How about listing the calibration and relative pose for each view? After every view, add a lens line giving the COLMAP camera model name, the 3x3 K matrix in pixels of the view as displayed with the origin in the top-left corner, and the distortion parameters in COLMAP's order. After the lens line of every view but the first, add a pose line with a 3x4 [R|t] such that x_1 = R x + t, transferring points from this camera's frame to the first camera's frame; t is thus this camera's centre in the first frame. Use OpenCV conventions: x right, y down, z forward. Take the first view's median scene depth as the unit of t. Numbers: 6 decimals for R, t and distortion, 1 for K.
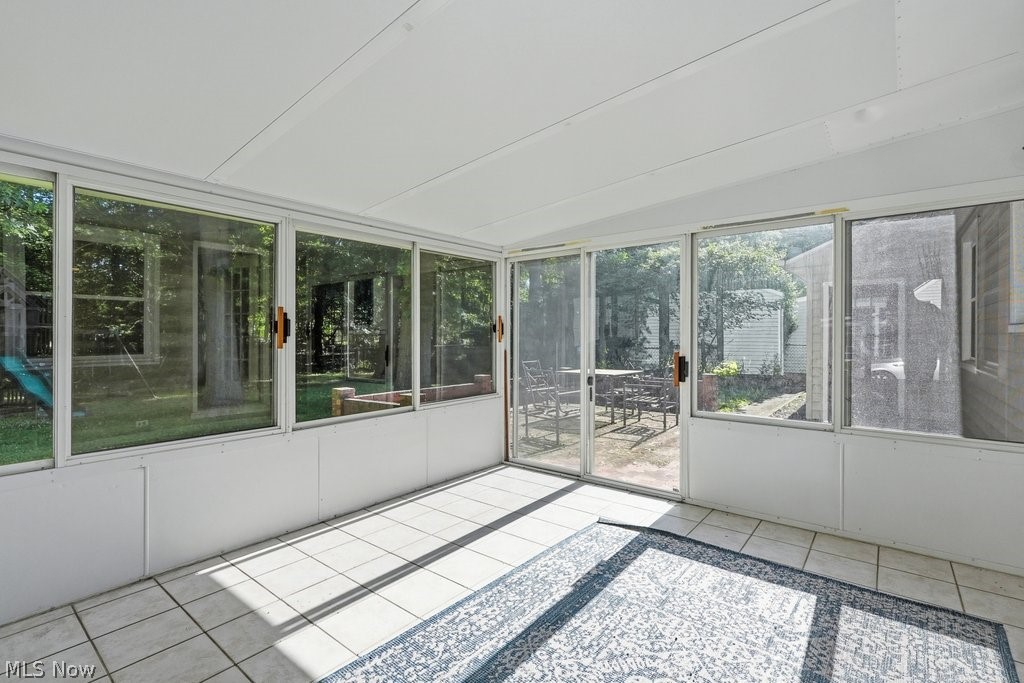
lens RADIAL K [[473.4, 0, 508.7], [0, 473.4, 339.6], [0, 0, 1]] dist [-0.008176, 0.002515]
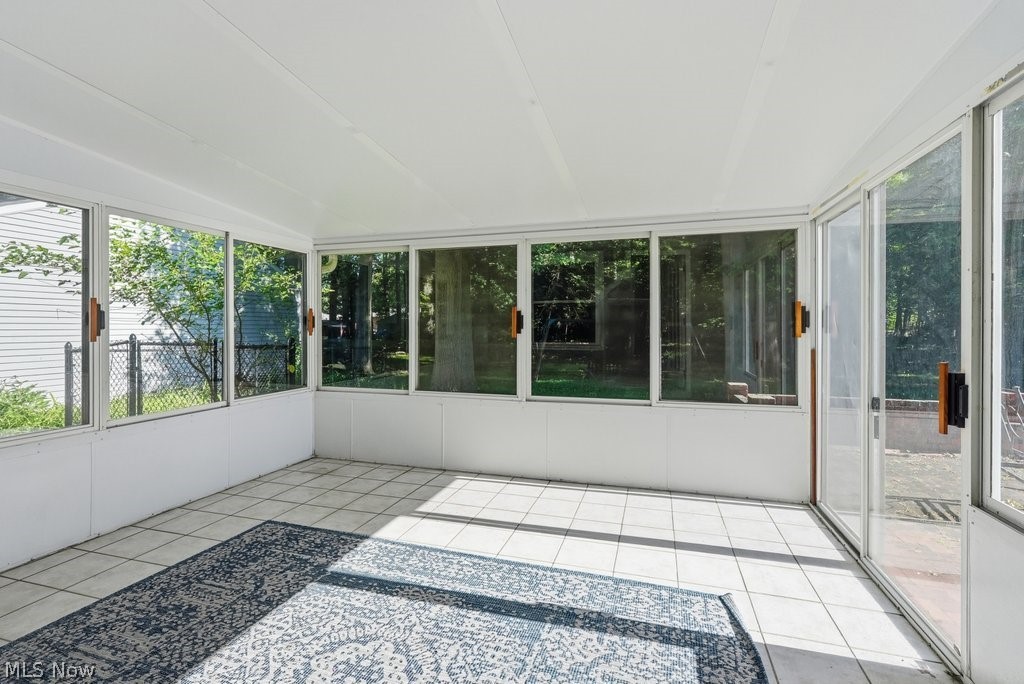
lens RADIAL K [[473.4, 0, 505.1], [0, 473.4, 326.4], [0, 0, 1]] dist [-0.008176, 0.002515]
pose [[0.367498, -0.001694, -0.930023, 0.924630], [-0.006438, 0.999970, -0.004365, -0.008114], [0.930002, 0.007591, 0.367476, 0.577618]]
